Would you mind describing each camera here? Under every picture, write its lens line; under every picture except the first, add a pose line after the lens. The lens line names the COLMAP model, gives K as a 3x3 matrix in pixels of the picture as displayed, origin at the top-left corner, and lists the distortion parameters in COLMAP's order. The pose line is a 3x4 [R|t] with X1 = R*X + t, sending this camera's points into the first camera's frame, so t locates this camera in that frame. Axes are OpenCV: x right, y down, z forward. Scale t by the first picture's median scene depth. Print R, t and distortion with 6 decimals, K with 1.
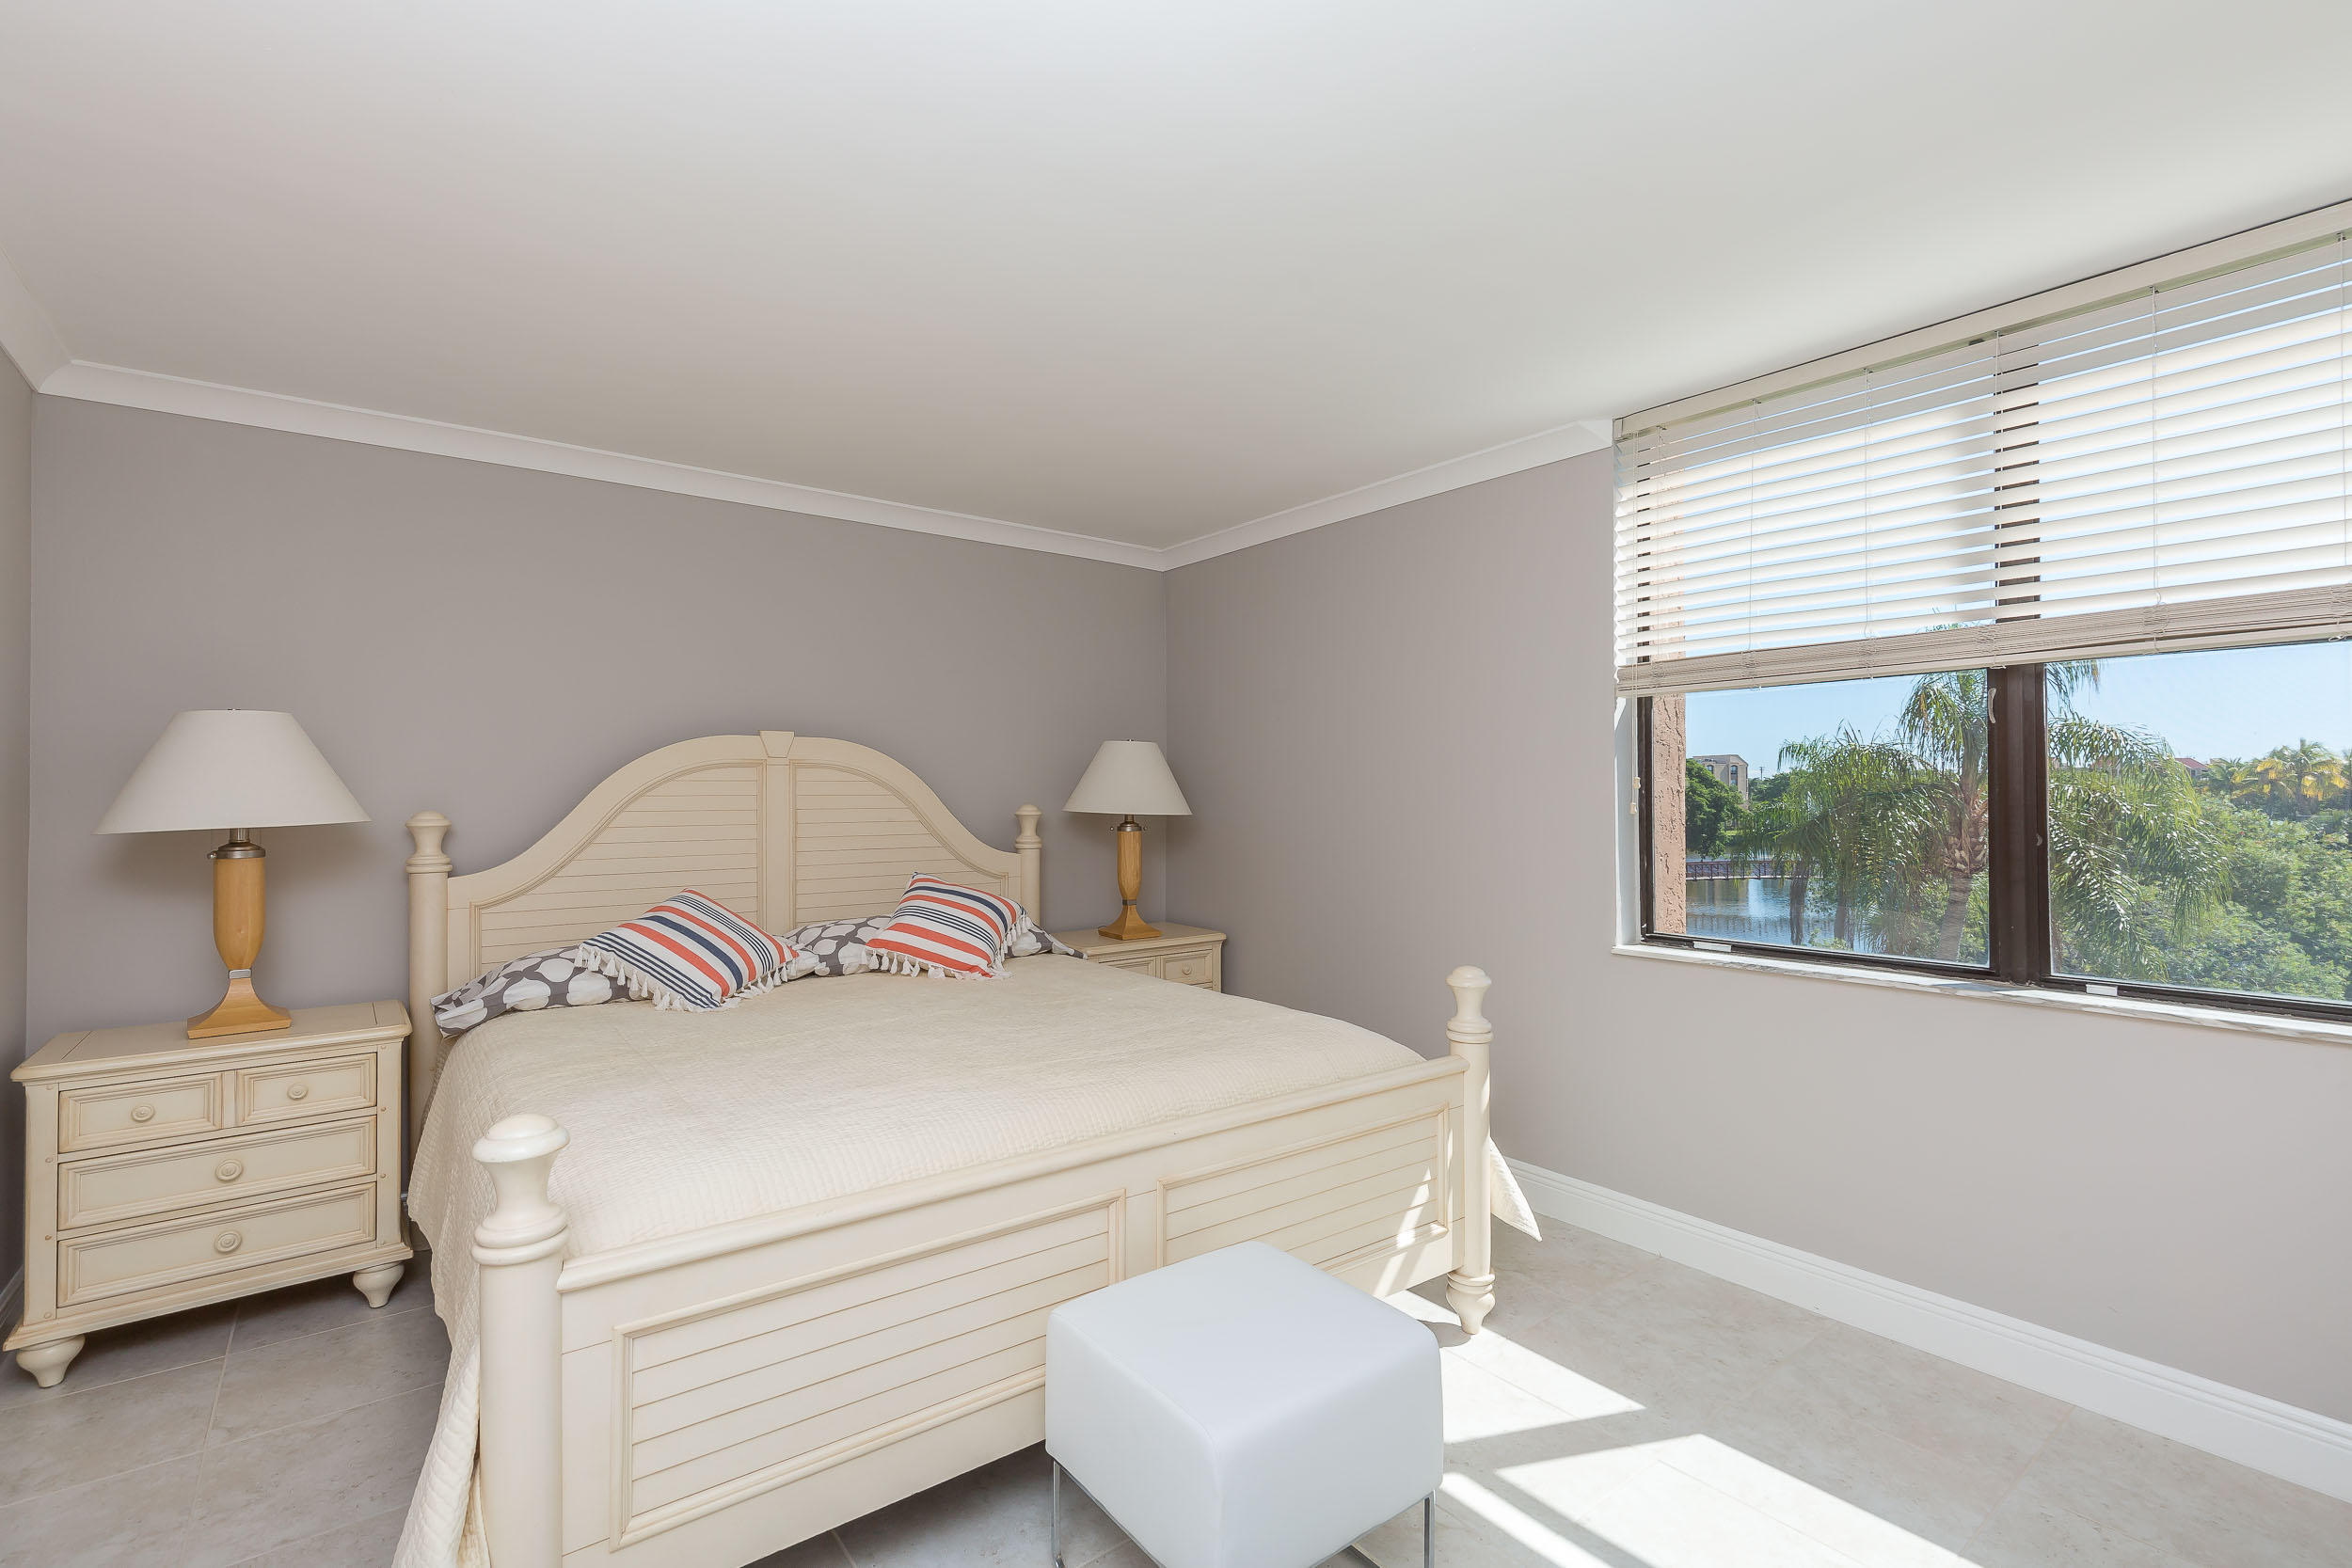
lens RADIAL K [[1067.4, 0, 1177.2], [0, 1067.4, 791.7], [0, 0, 1]] dist [0.016298, -0.001318]
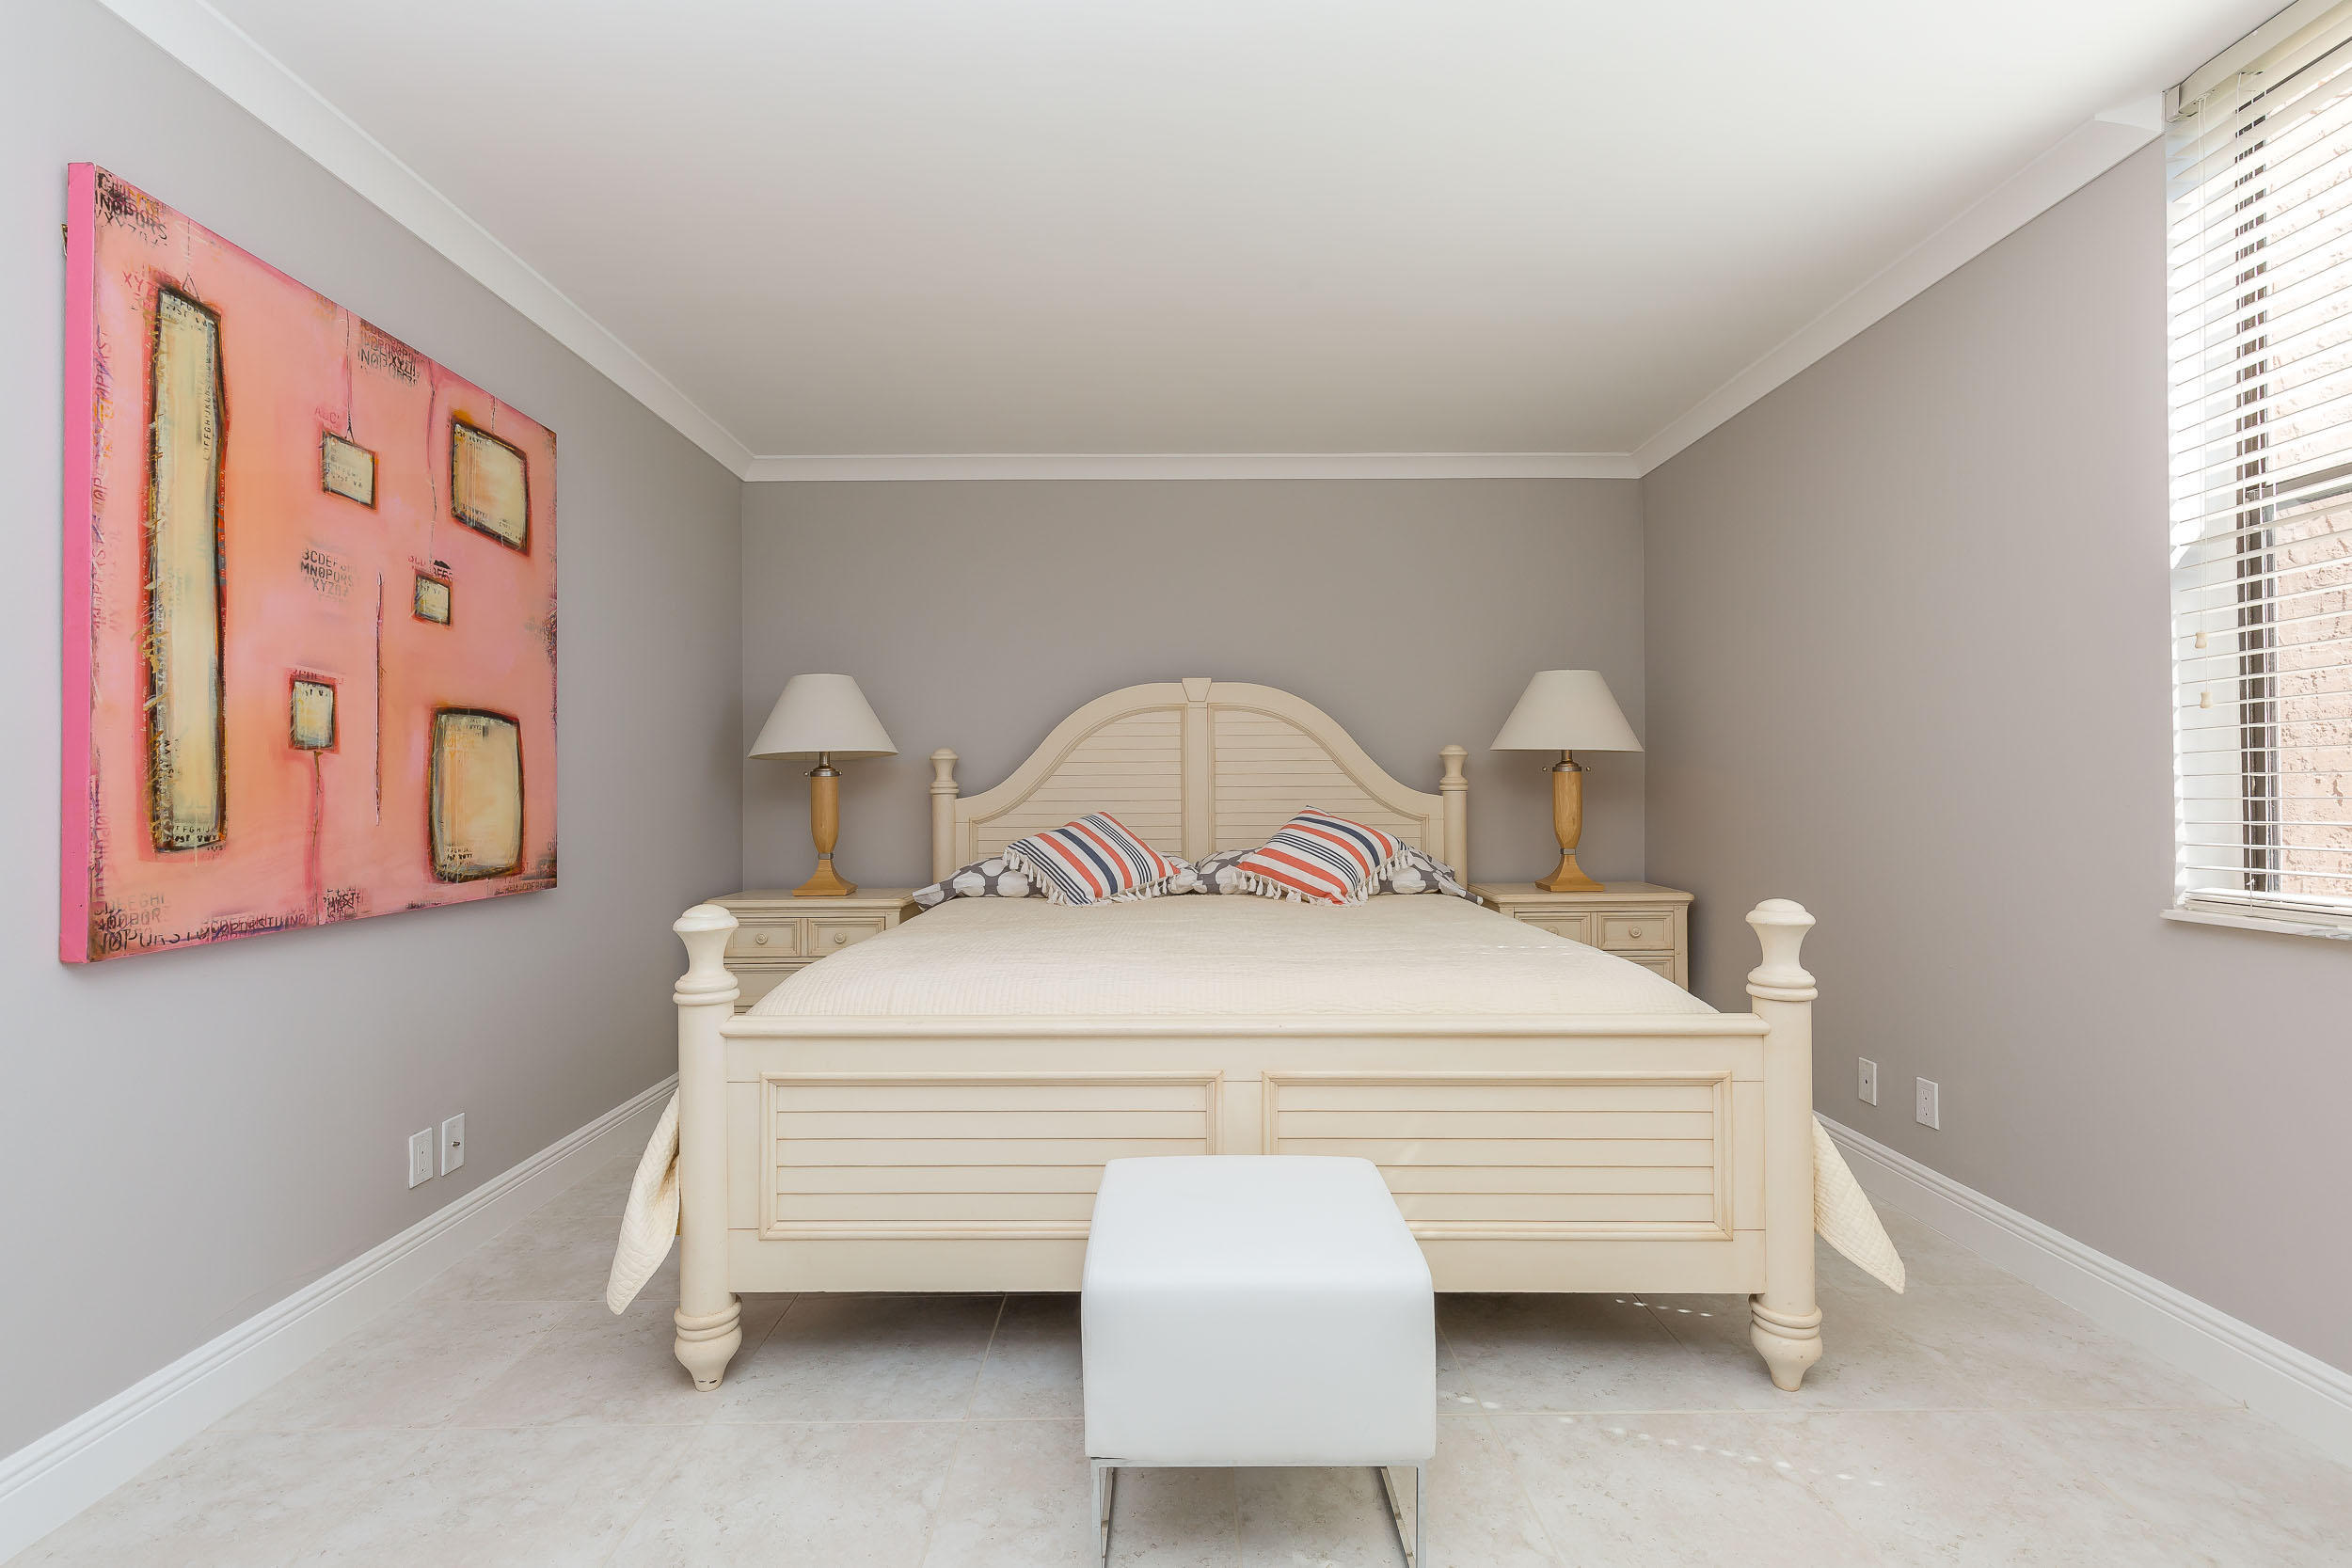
lens RADIAL K [[1067.4, 0, 1174.5], [0, 1067.4, 784.3], [0, 0, 1]] dist [0.016298, -0.001318]
pose [[0.795505, -0.007377, -0.605903, 0.307577], [0.003760, 0.999967, -0.007238, 0.068369], [0.605936, 0.003480, 0.795506, 0.113508]]
